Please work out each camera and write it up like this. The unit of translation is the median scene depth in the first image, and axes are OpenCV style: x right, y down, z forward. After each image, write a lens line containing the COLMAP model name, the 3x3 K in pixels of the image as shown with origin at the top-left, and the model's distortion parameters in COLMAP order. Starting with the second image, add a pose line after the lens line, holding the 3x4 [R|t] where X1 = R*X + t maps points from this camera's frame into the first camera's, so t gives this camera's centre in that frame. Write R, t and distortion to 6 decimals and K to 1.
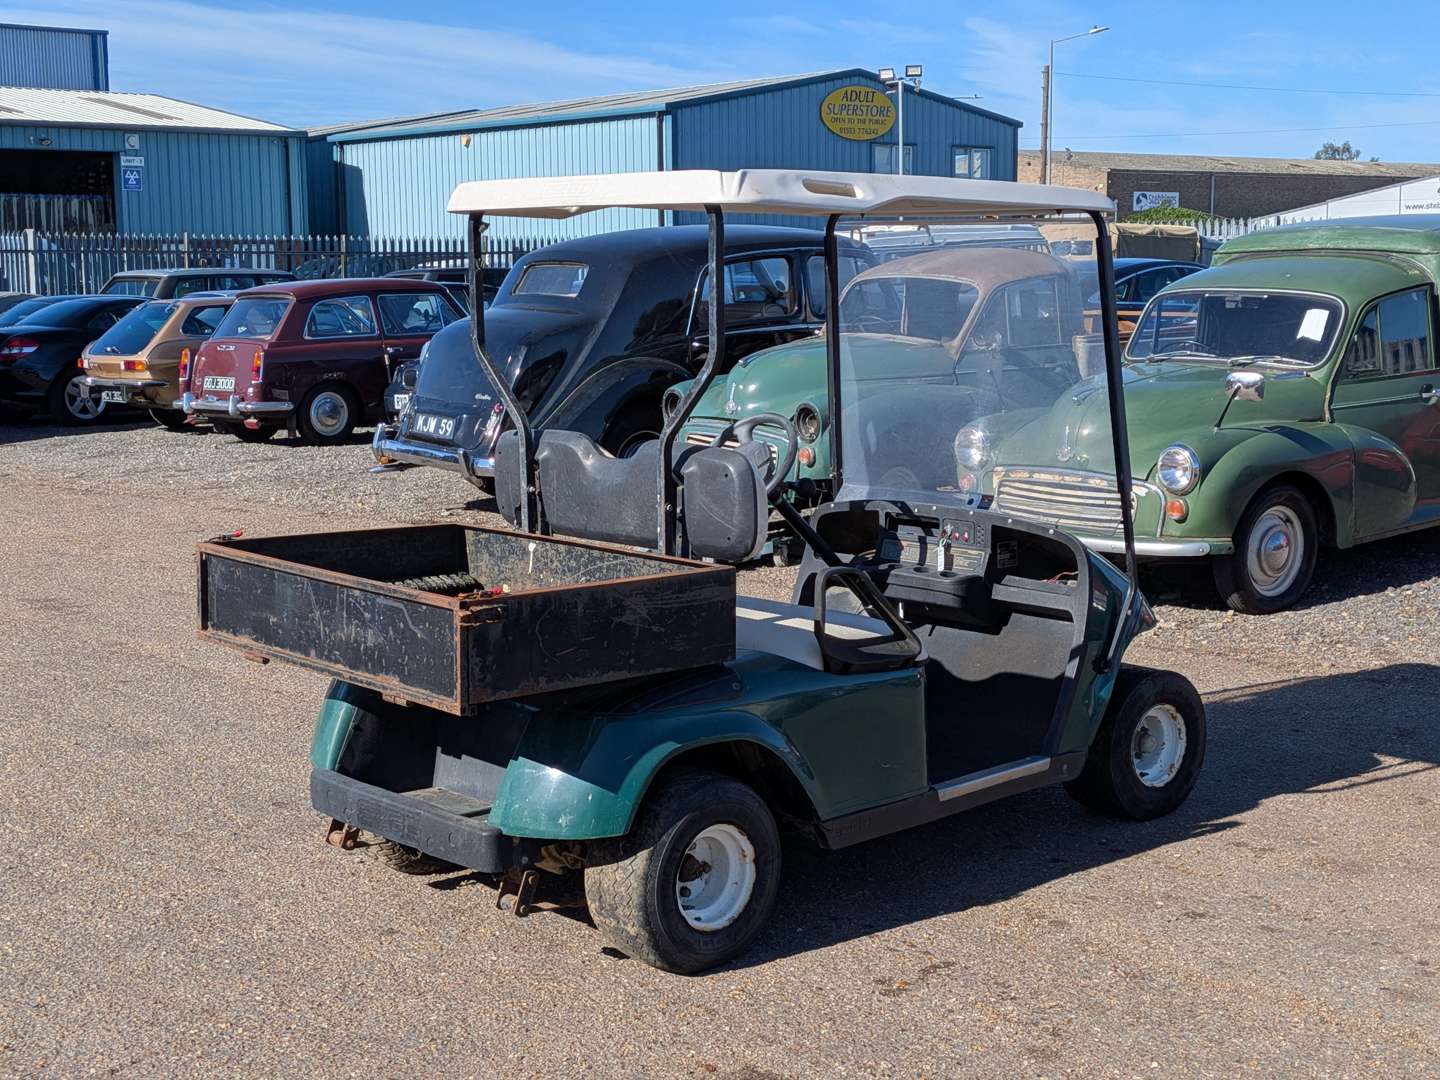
lens RADIAL K [[2046.1, 0, 741.9], [0, 2046.1, 543.8], [0, 0, 1]] dist [0.115351, -0.196351]
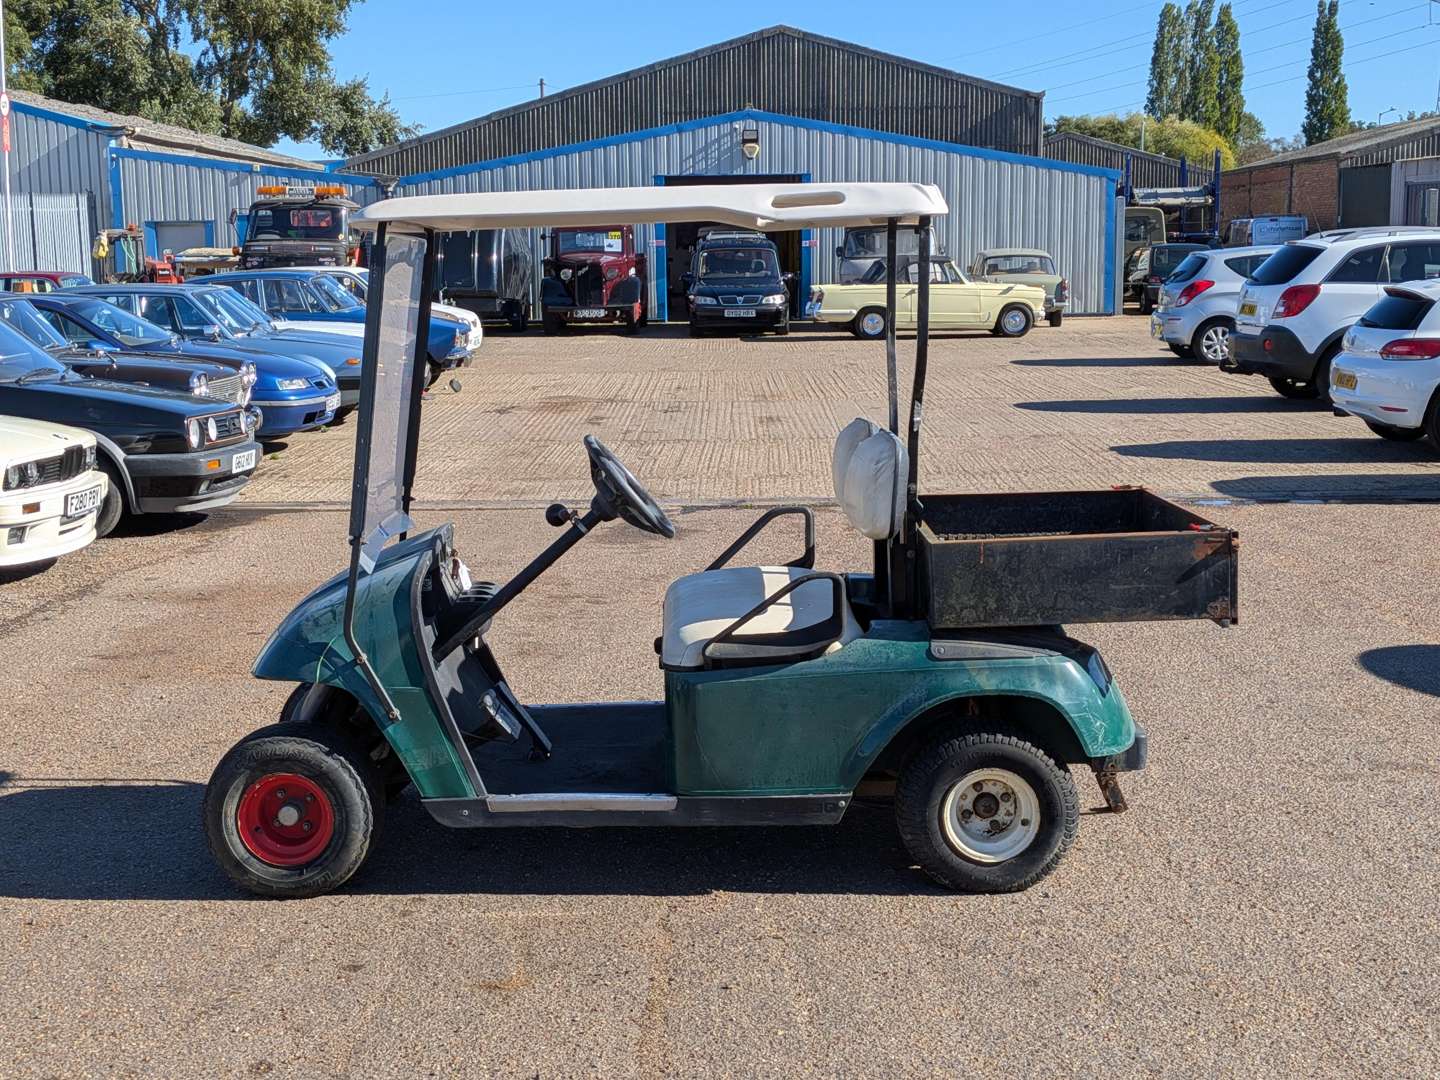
lens RADIAL K [[2012.7, 0, 691.2], [0, 2012.7, 563.2], [0, 0, 1]] dist [0.109669, -0.120968]
pose [[-0.722251, -0.084286, 0.686477, -0.757918], [0.112344, 0.965068, 0.236690, -0.254626], [-0.682446, 0.248071, -0.687552, 1.874293]]
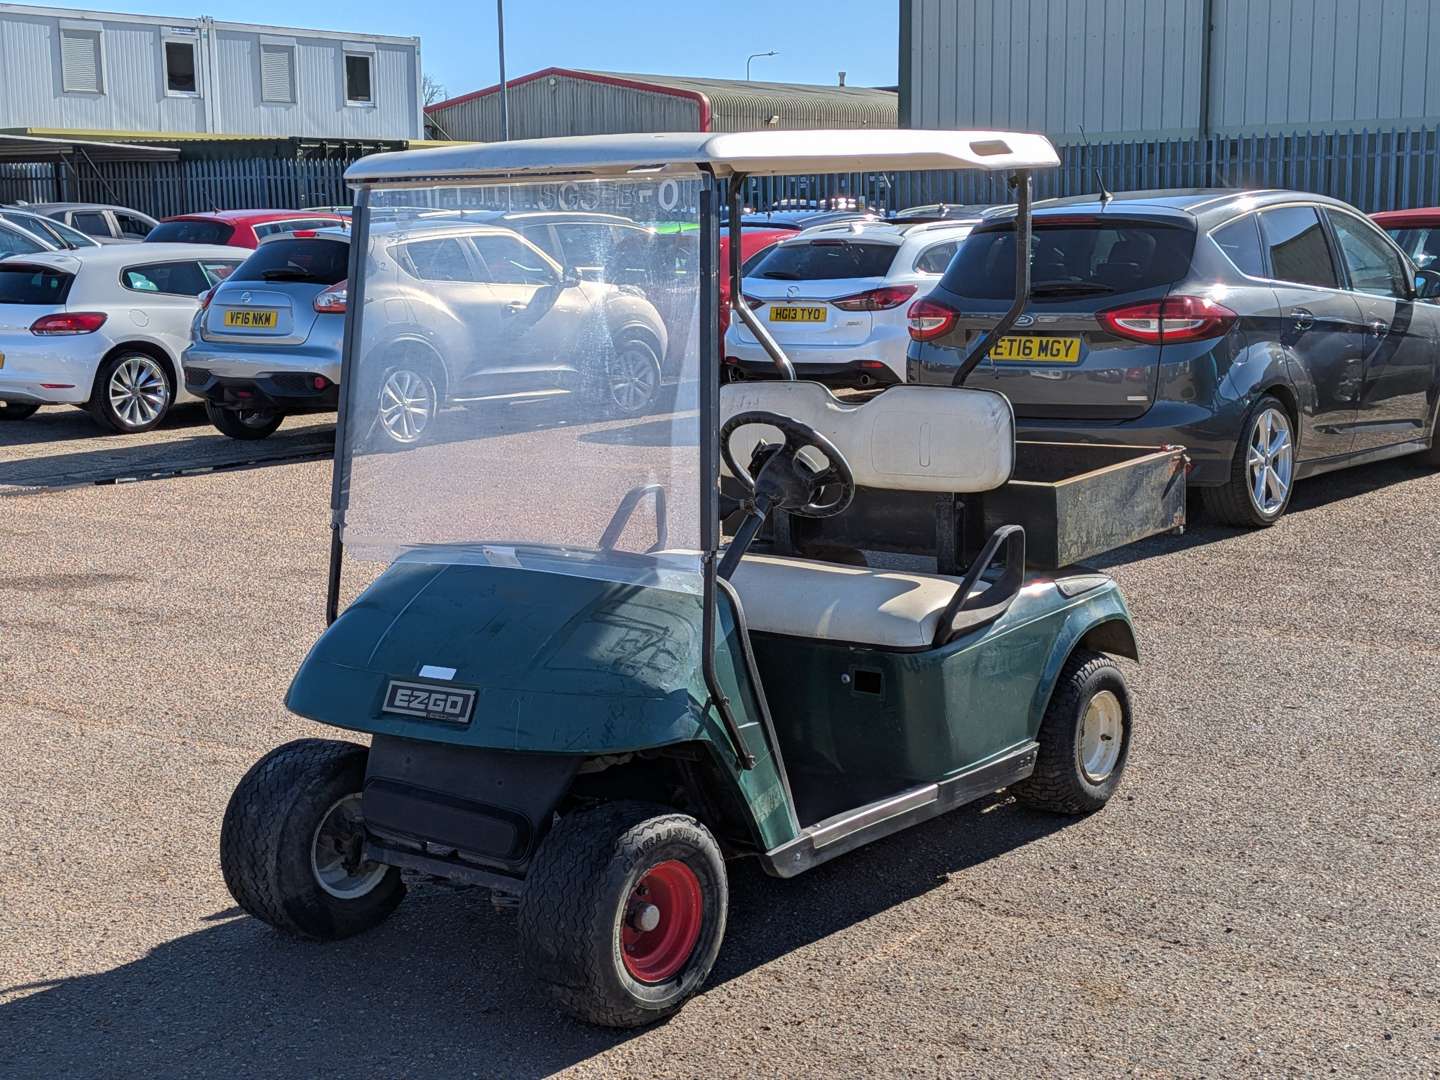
lens RADIAL K [[2043.8, 0, 720.0], [0, 2043.8, 540.0], [0, 0, 1]] dist [0.090676, -0.069519]
pose [[-0.987986, 0.049626, -0.146358, 0.181601], [0.005111, 0.957015, 0.289994, -0.292969], [0.154458, 0.285762, -0.945771, 2.078040]]
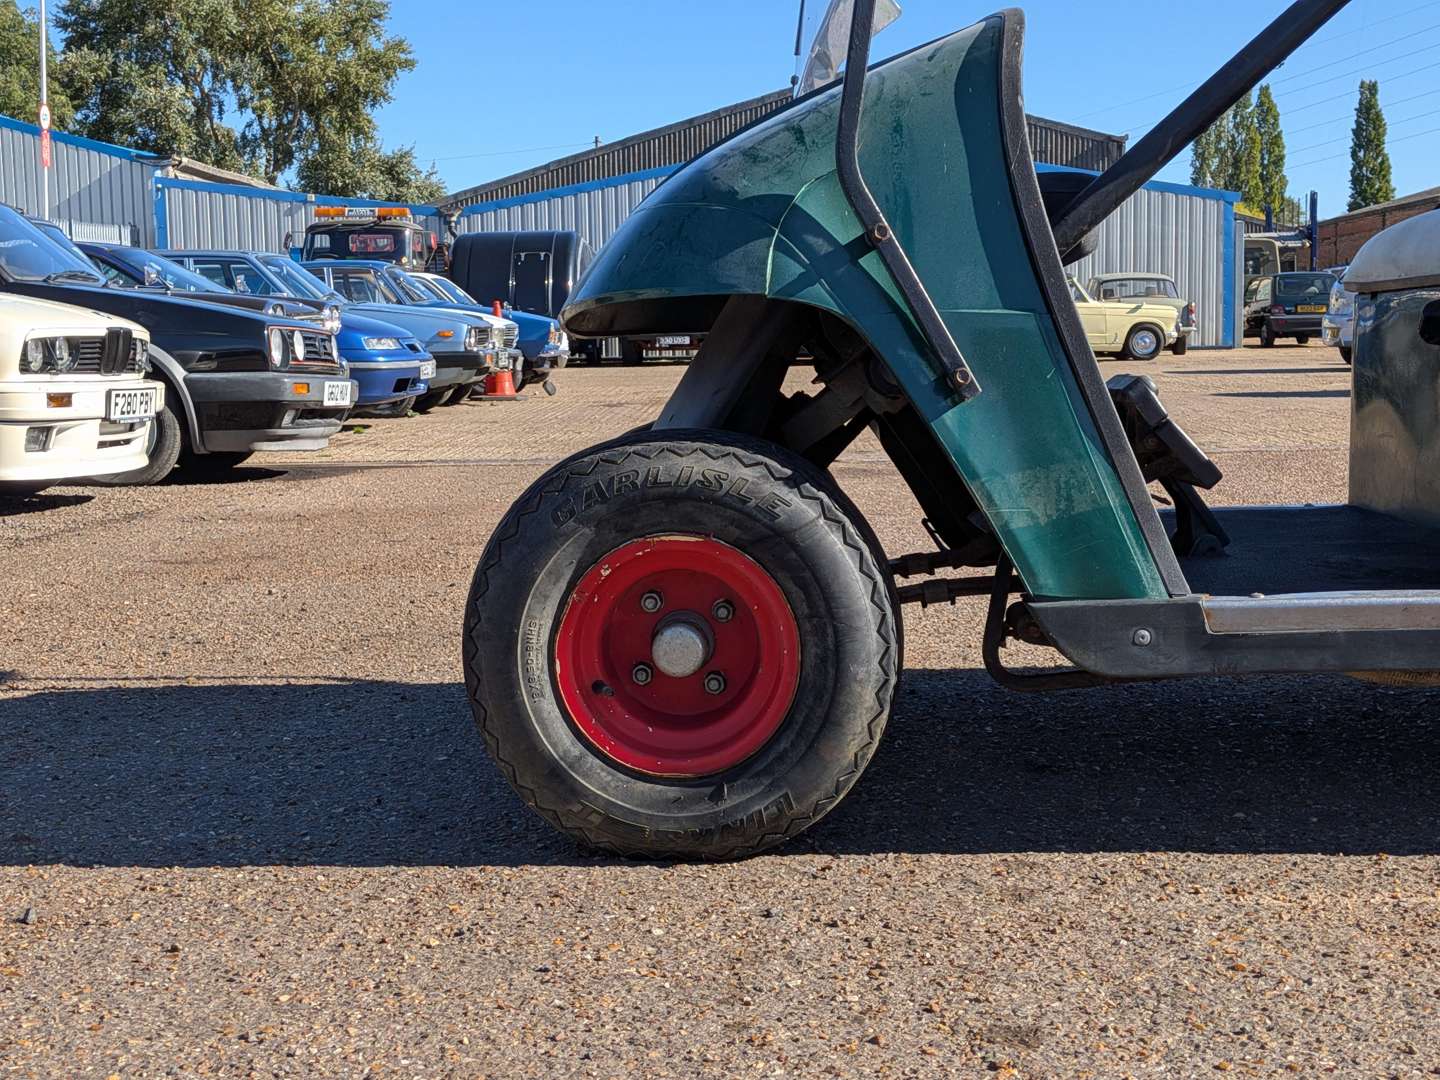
lens RADIAL K [[2043.8, 0, 720.0], [0, 2043.8, 540.0], [0, 0, 1]] dist [0.090676, -0.069519]
pose [[-0.717614, -0.045158, 0.694975, -0.197134], [0.118149, 0.975537, 0.185385, -0.003657], [-0.686346, 0.215146, -0.694724, 1.609209]]
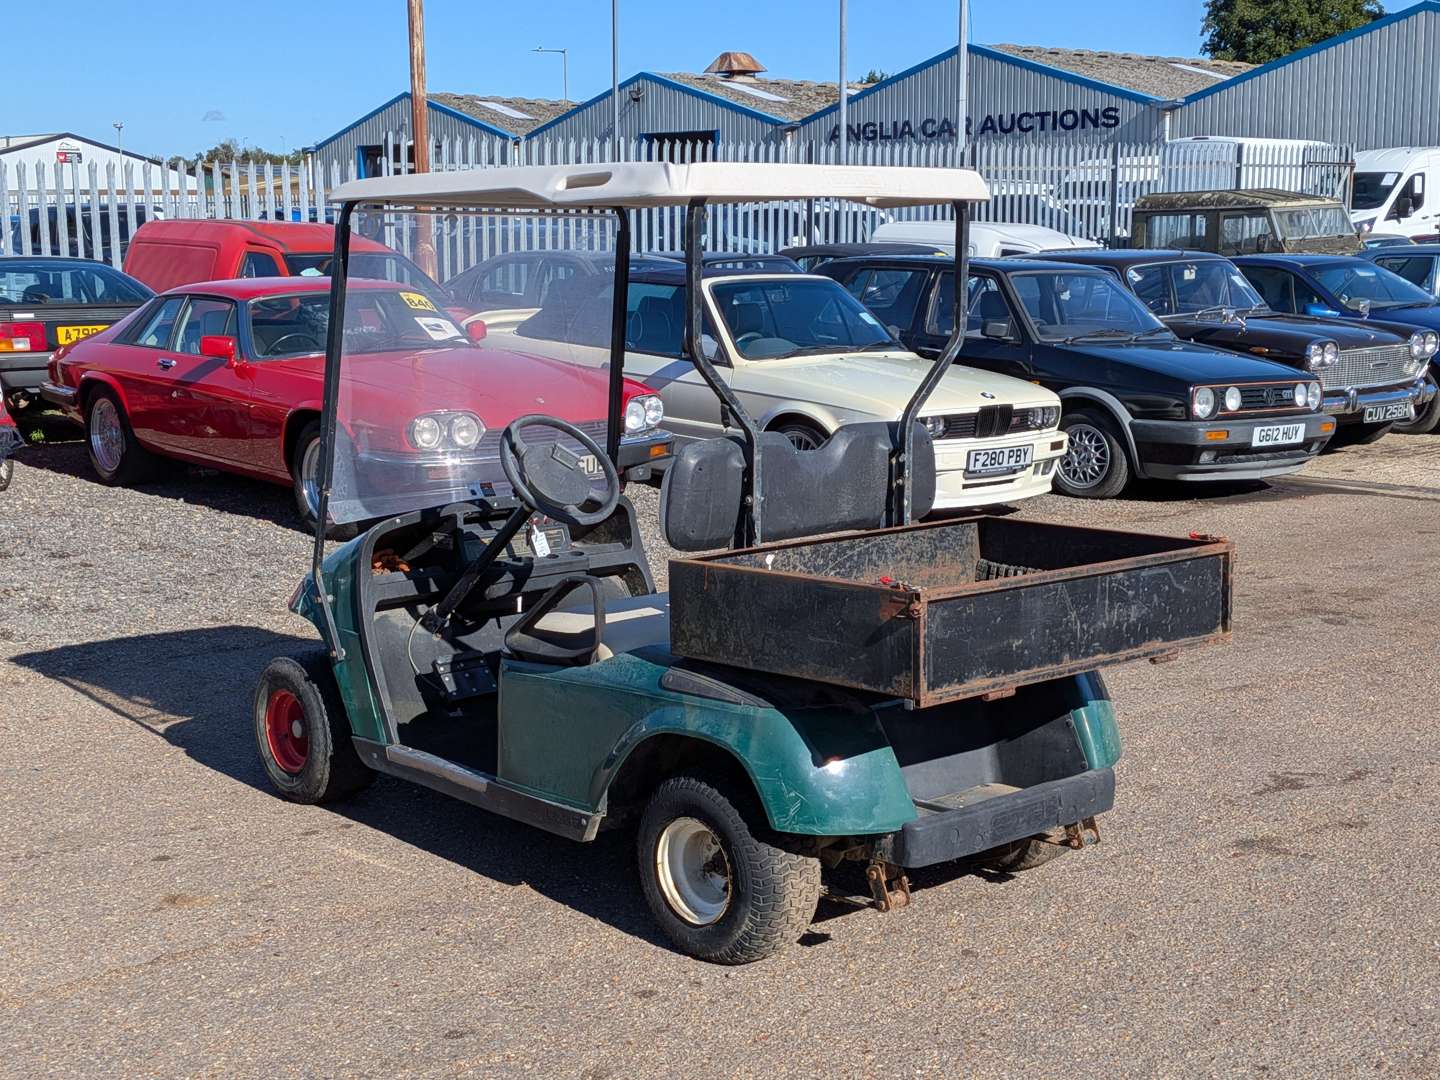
lens RADIAL K [[2012.7, 0, 691.2], [0, 2012.7, 563.2], [0, 0, 1]] dist [0.109669, -0.120968]
pose [[0.007804, -0.153522, 0.988114, -1.055930], [0.141885, 0.978317, 0.150880, -0.146553], [-0.989852, 0.139021, 0.029417, 1.055827]]
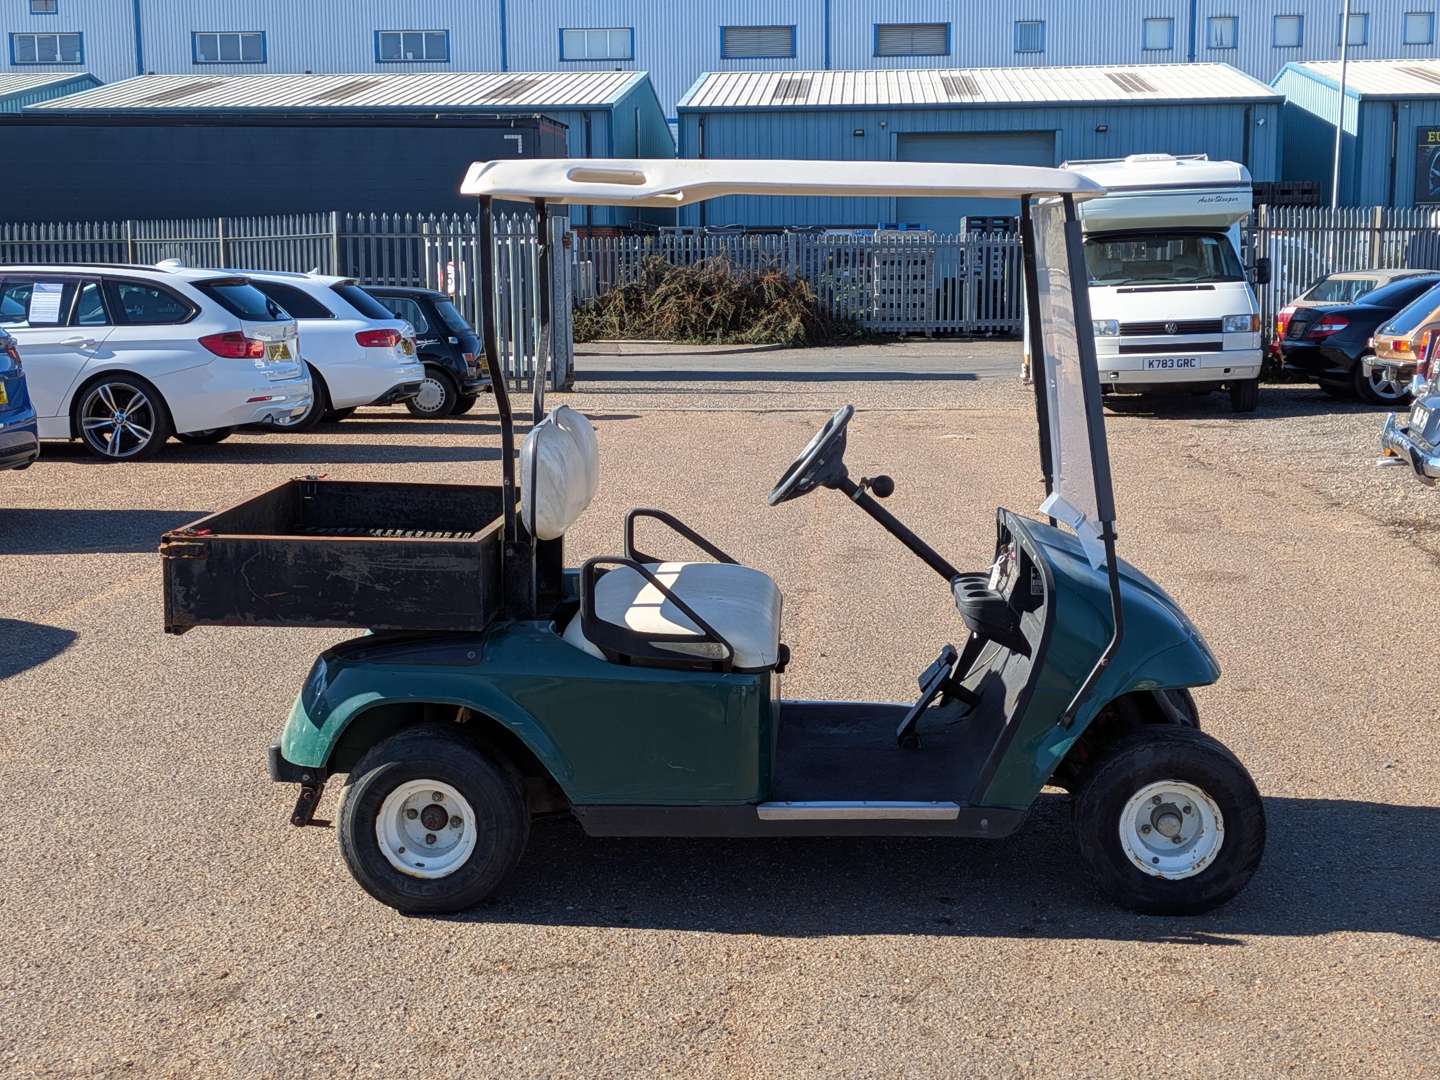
lens RADIAL K [[2043.8, 0, 720.0], [0, 2043.8, 540.0], [0, 0, 1]] dist [0.090676, -0.069519]
pose [[0.695017, 0.103539, -0.711499, 0.769828], [-0.096700, 0.994047, 0.050195, -0.049936], [0.712461, 0.033916, 0.700892, 0.333098]]
